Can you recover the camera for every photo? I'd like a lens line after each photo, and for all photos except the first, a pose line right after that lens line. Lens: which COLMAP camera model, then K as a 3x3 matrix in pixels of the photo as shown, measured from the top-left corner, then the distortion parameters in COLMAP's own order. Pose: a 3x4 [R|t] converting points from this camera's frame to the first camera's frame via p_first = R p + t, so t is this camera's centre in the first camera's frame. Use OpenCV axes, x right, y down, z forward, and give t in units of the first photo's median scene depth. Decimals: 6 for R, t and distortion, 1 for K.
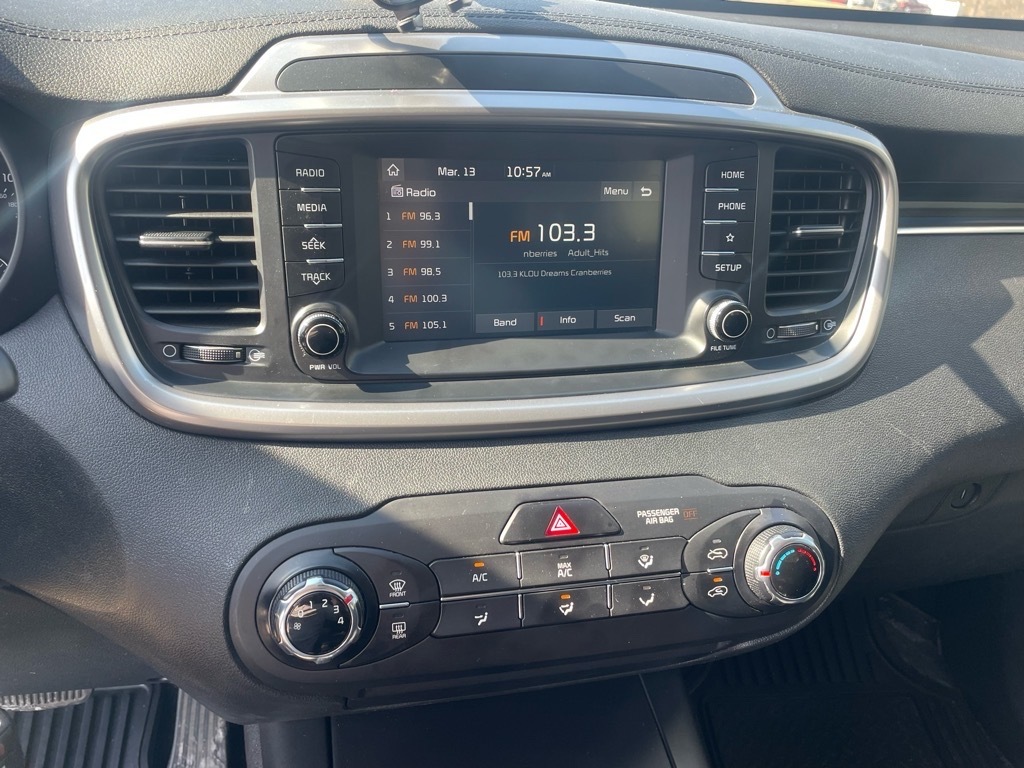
lens RADIAL K [[826.6, 0, 510.4], [0, 826.6, 377.5], [0, 0, 1]] dist [0.072345, -0.111189]
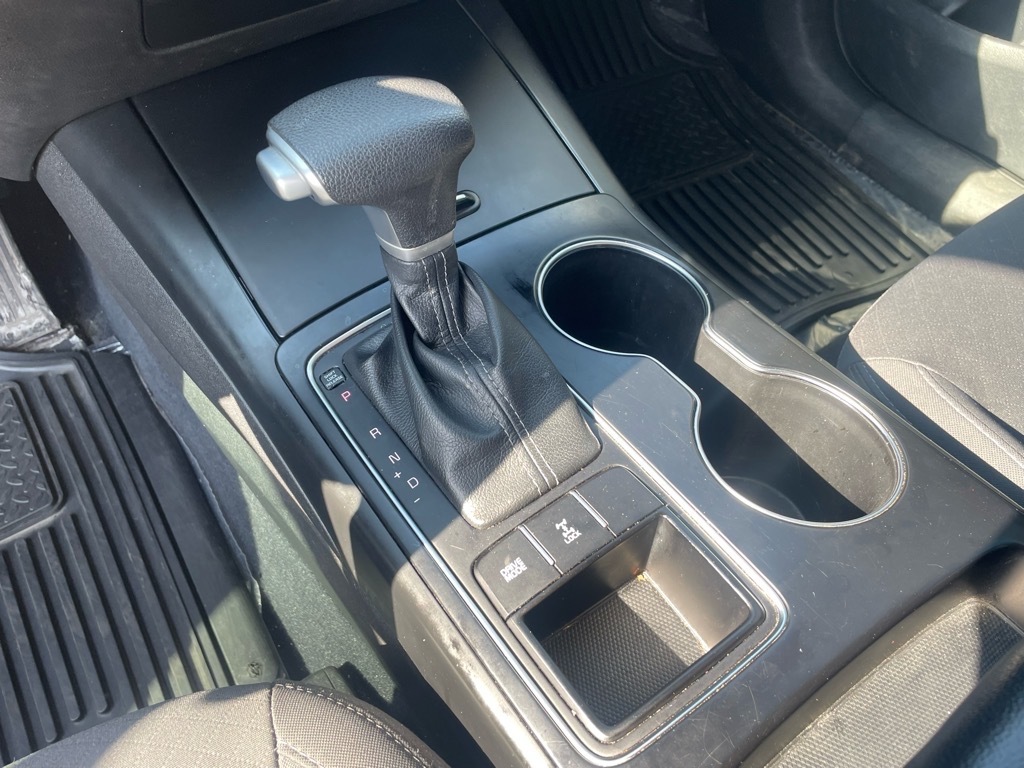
lens RADIAL K [[826.6, 0, 512.1], [0, 826.6, 386.5], [0, 0, 1]] dist [0.072345, -0.111189]
pose [[0.928117, -0.320380, 0.189621, -0.132306], [0.191154, 0.847171, 0.495743, 0.363042], [-0.319467, -0.423860, 0.847516, 0.005891]]
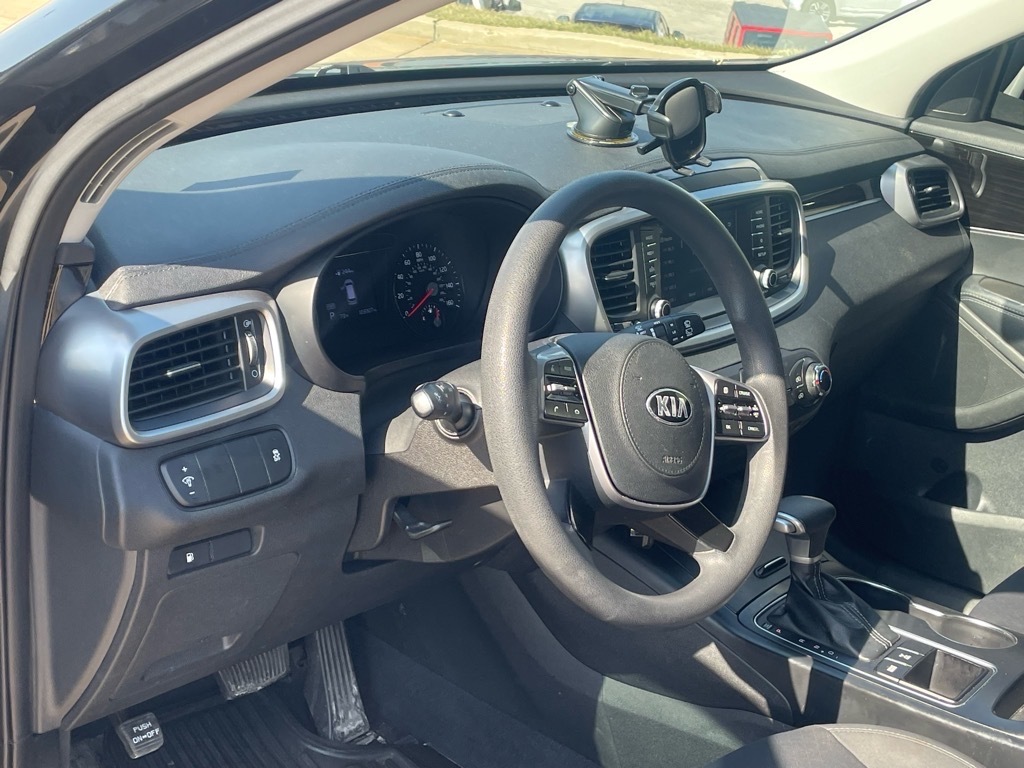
lens RADIAL K [[1452.2, 0, 483.8], [0, 1452.2, 378.3], [0, 0, 1]] dist [0.063816, 0.000000]
pose [[0.821171, -0.178463, 0.542059, -2.607358], [0.195525, 0.980339, 0.026556, -0.063603], [-0.536141, 0.084179, 0.839920, -1.871342]]
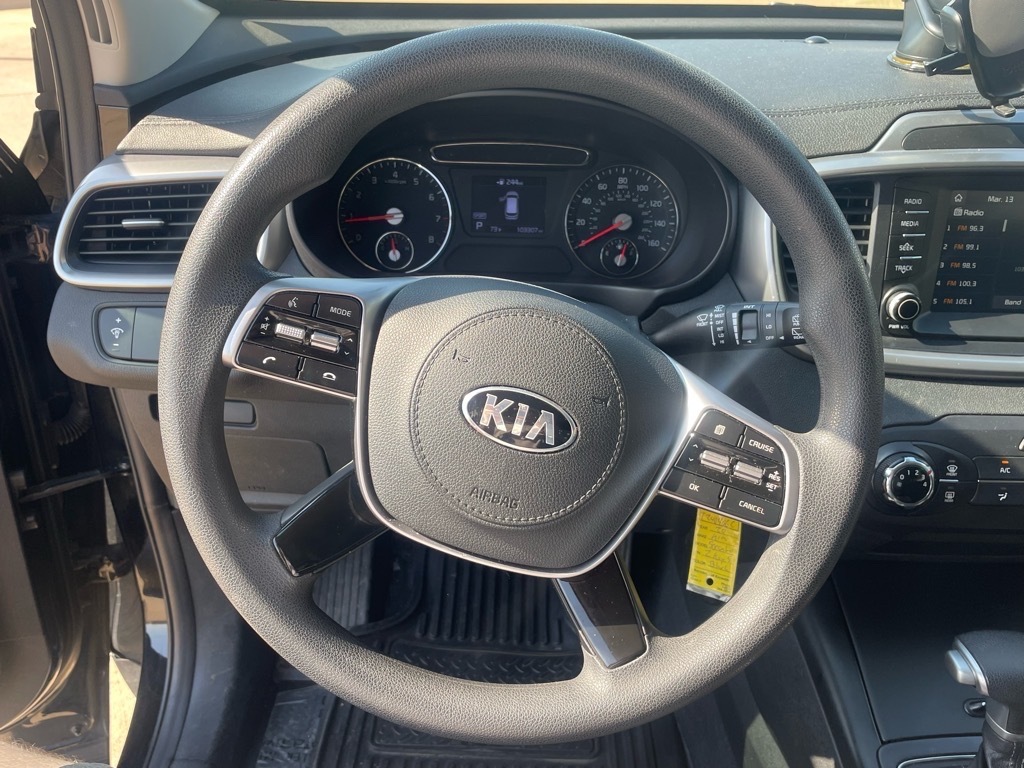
lens RADIAL K [[826.6, 0, 502.3], [0, 826.6, 384.8], [0, 0, 1]] dist [0.072345, -0.111189]
pose [[0.973744, 0.077162, -0.214170, -0.588134], [-0.061611, 0.995019, 0.078370, 0.018229], [0.219150, -0.063117, 0.973648, -0.664156]]
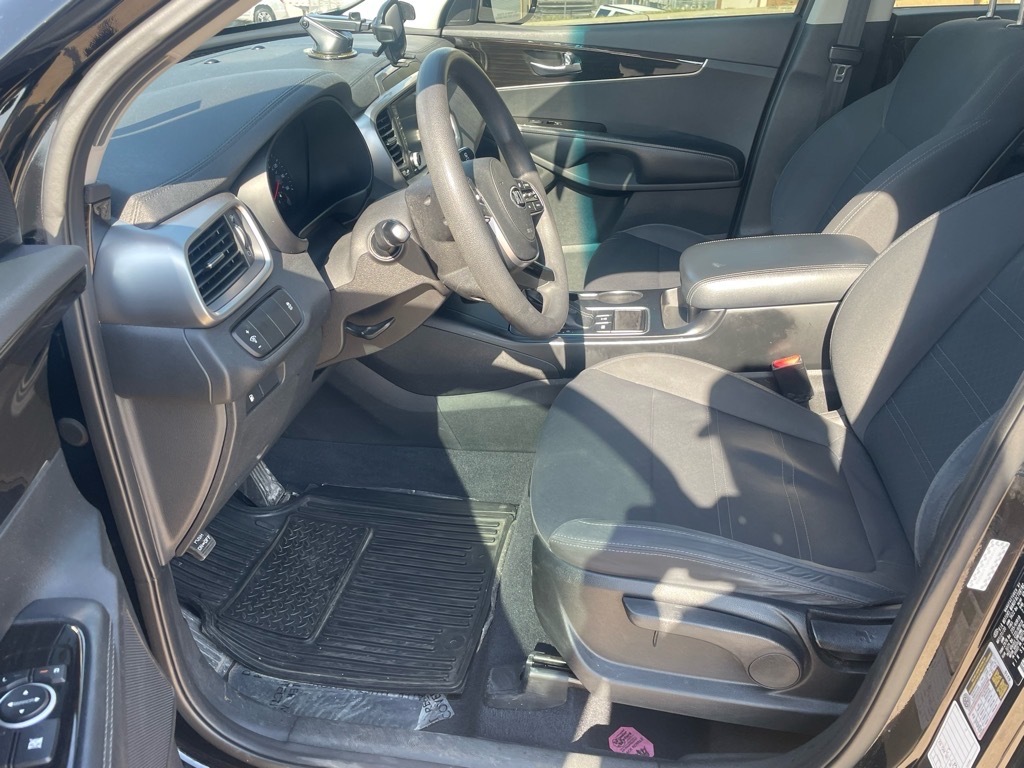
lens RADIAL K [[826.6, 0, 506.4], [0, 826.6, 384.5], [0, 0, 1]] dist [0.072345, -0.111189]
pose [[0.381407, -0.498705, 0.778346, -3.046785], [0.421834, 0.843112, 0.333494, -0.239784], [-0.822548, 0.201136, 0.531939, -0.888642]]
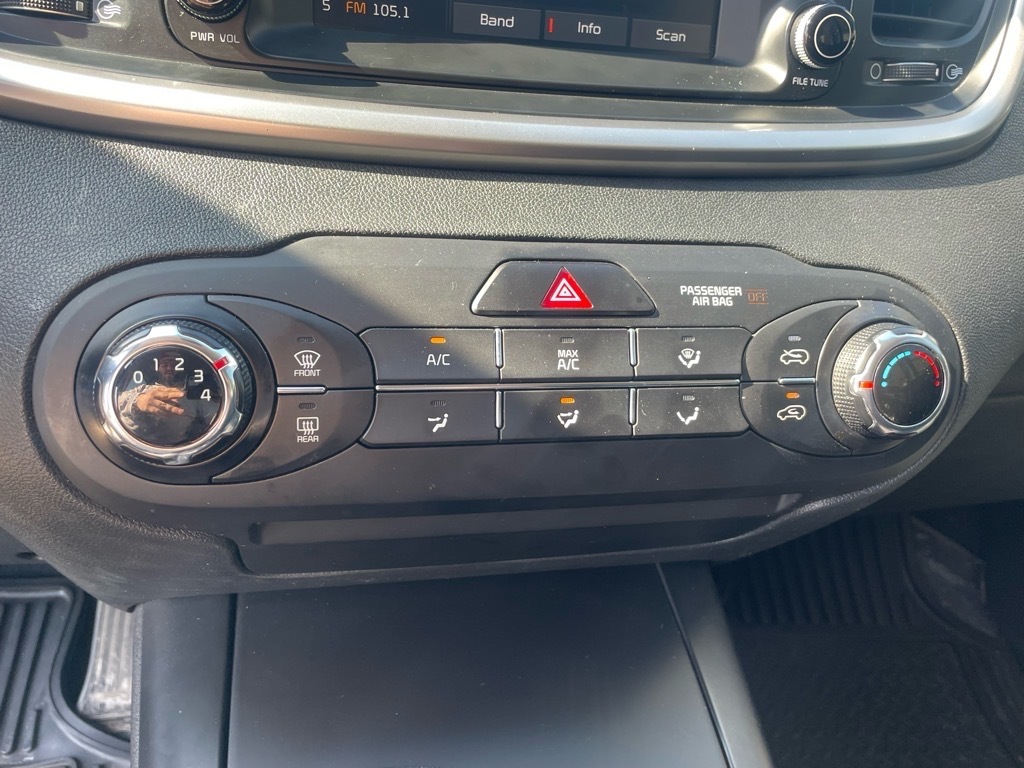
lens RADIAL K [[826.6, 0, 527.9], [0, 826.6, 367.2], [0, 0, 1]] dist [0.072345, -0.111189]
pose [[0.998913, 0.043713, 0.016175, 0.021912], [-0.044099, 0.998731, 0.024329, 0.214399], [-0.015091, -0.025016, 0.999573, 0.328438]]
